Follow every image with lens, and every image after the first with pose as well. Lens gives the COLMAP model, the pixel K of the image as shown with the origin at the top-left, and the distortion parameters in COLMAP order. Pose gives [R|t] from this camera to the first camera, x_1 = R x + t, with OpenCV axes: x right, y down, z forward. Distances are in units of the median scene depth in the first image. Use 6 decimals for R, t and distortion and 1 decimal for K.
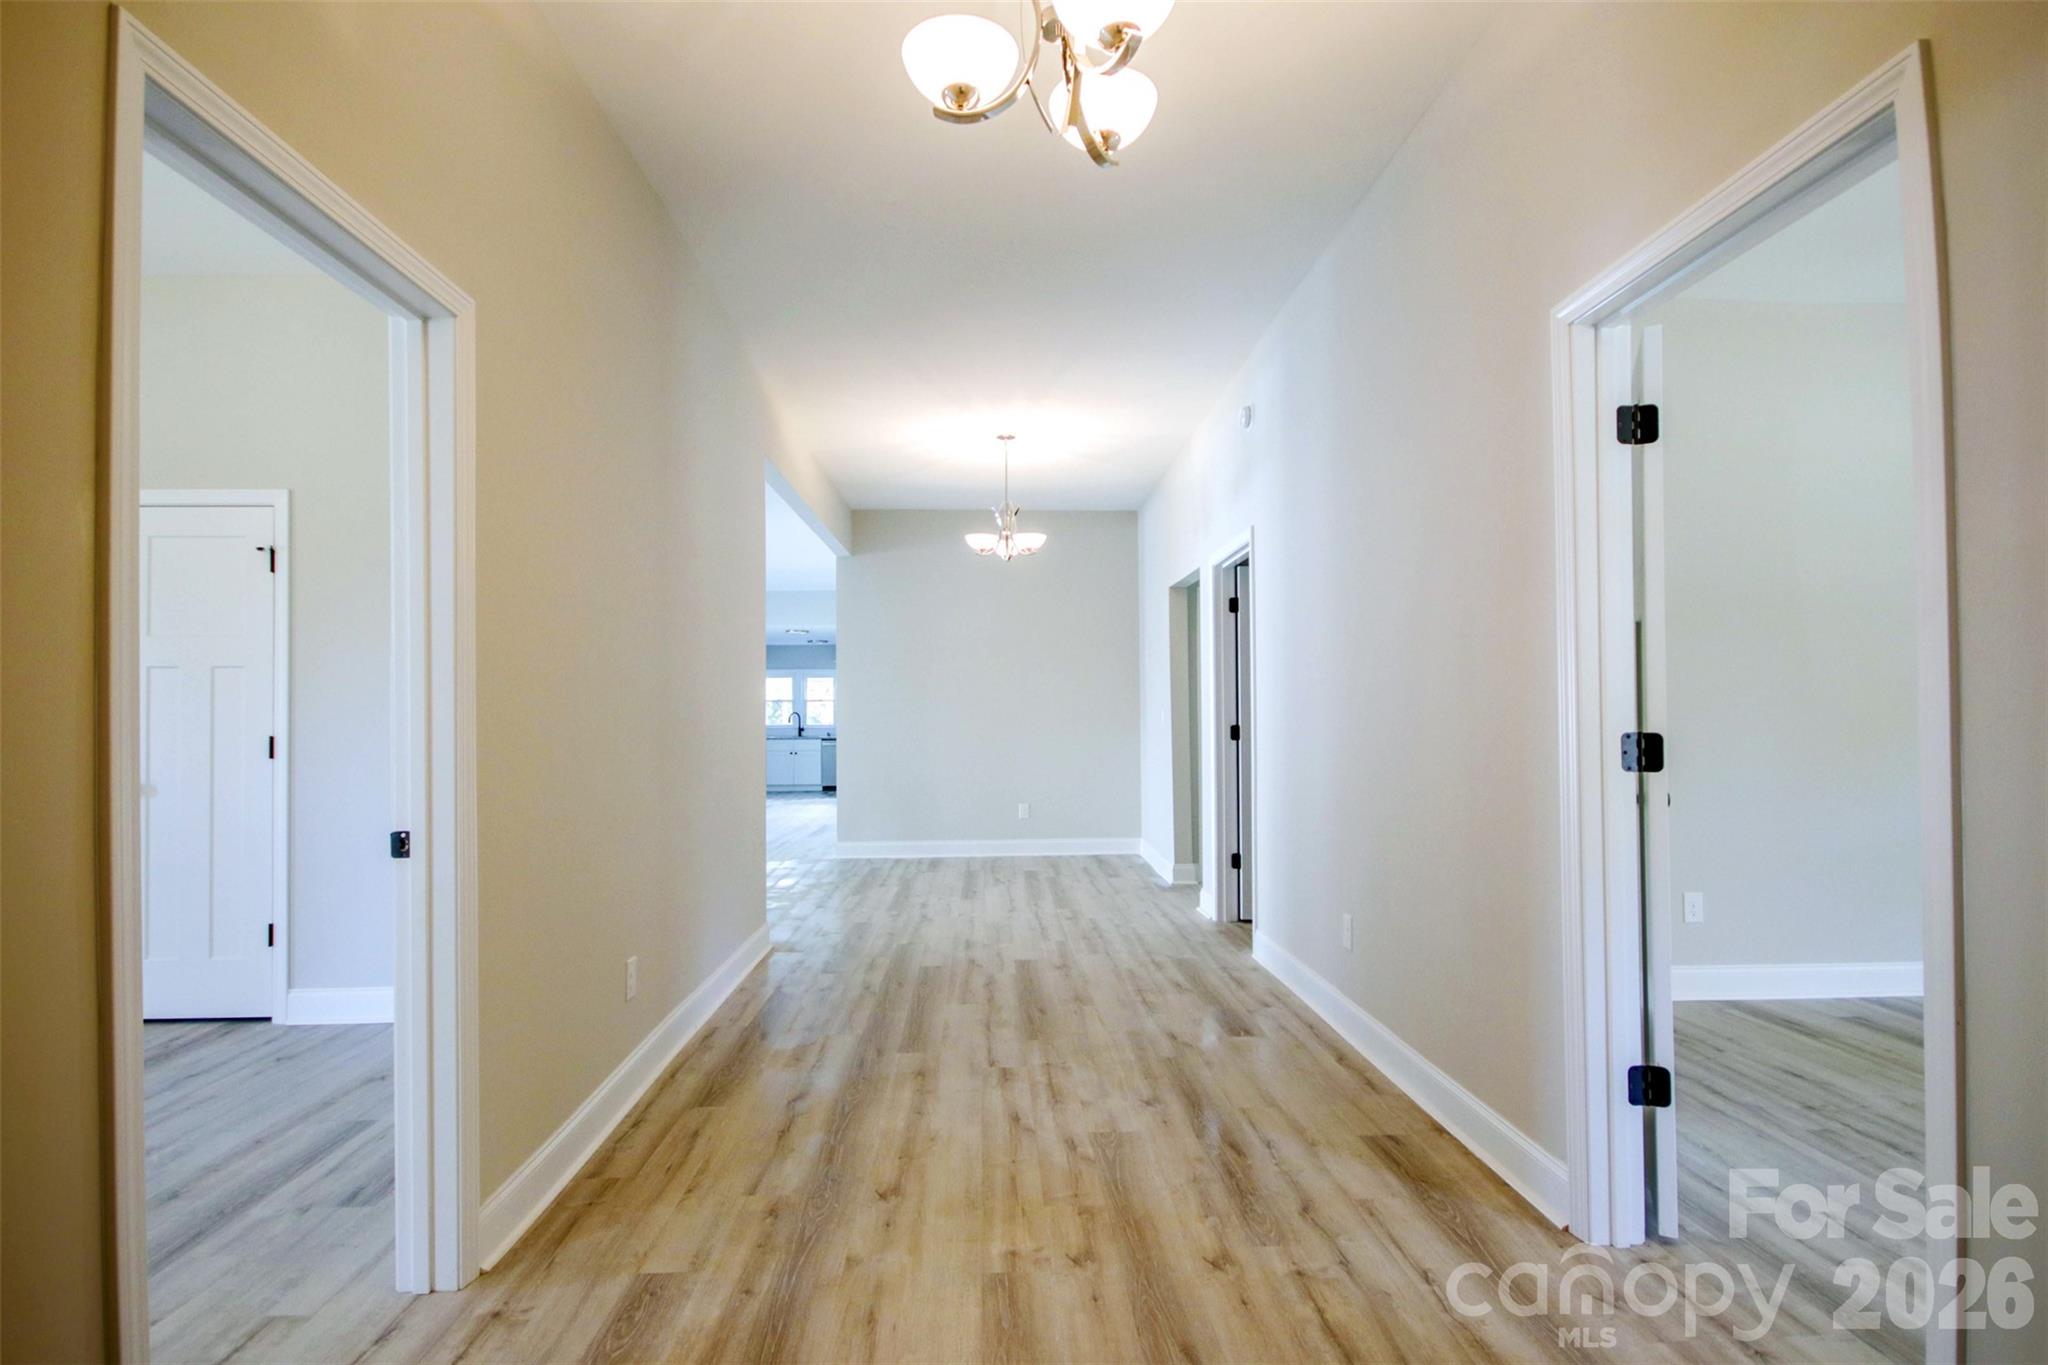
lens RADIAL K [[989.2, 0, 1015.7], [0, 989.2, 691.3], [0, 0, 1]] dist [0.000692, -0.000365]
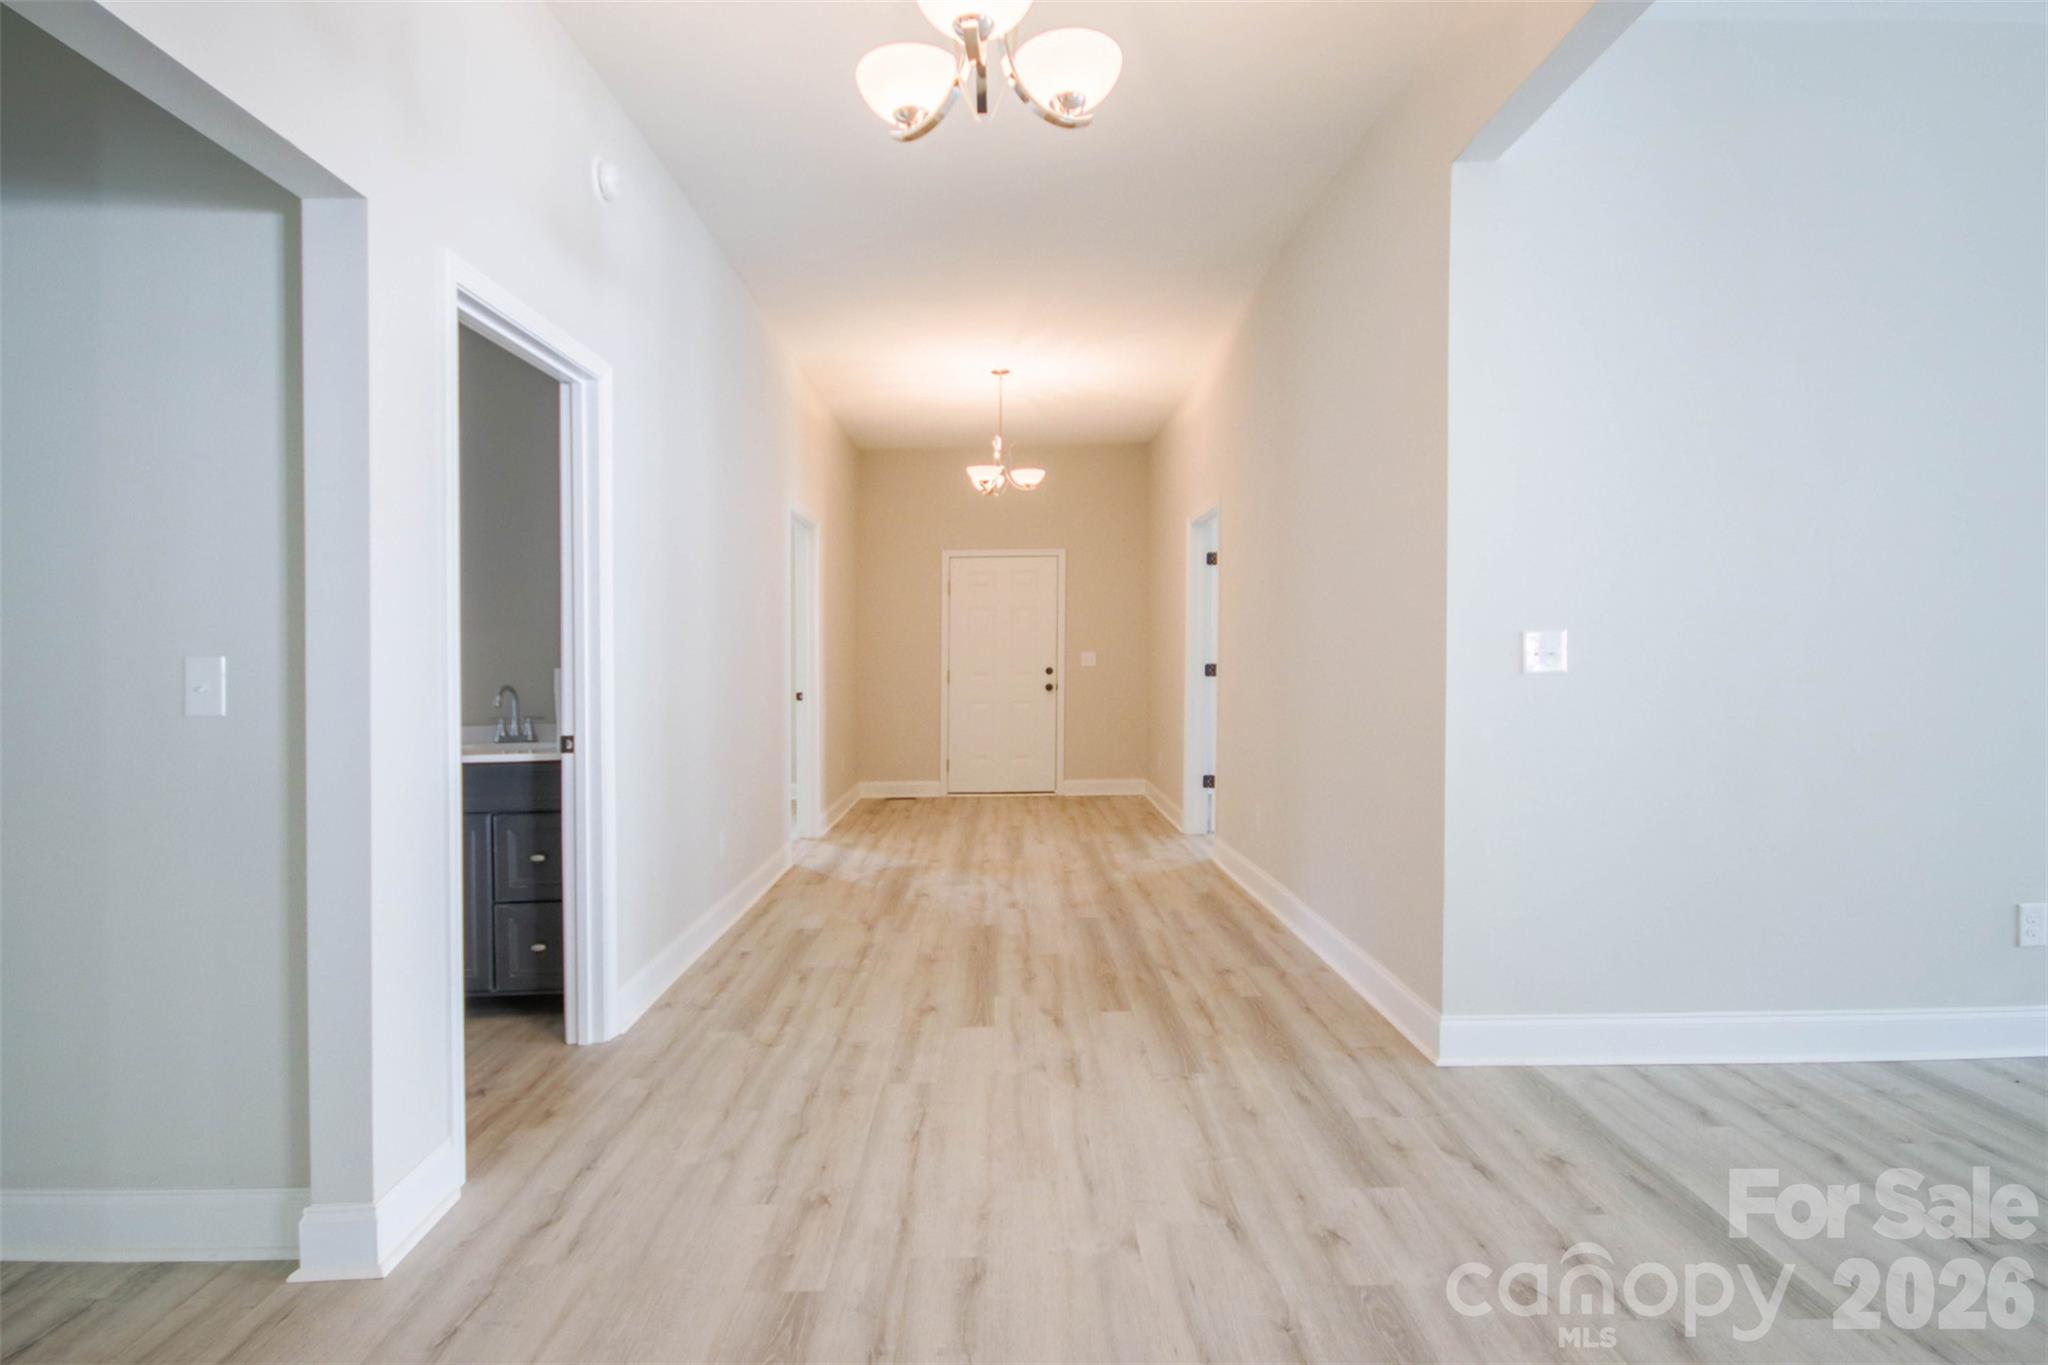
lens RADIAL K [[989.2, 0, 1015.7], [0, 989.2, 691.3], [0, 0, 1]] dist [0.000692, -0.000365]
pose [[-0.999409, 0.026043, 0.022418, -0.042461], [0.026337, 0.999569, 0.012938, 0.051002], [-0.022072, 0.013521, -0.999665, 1.915489]]
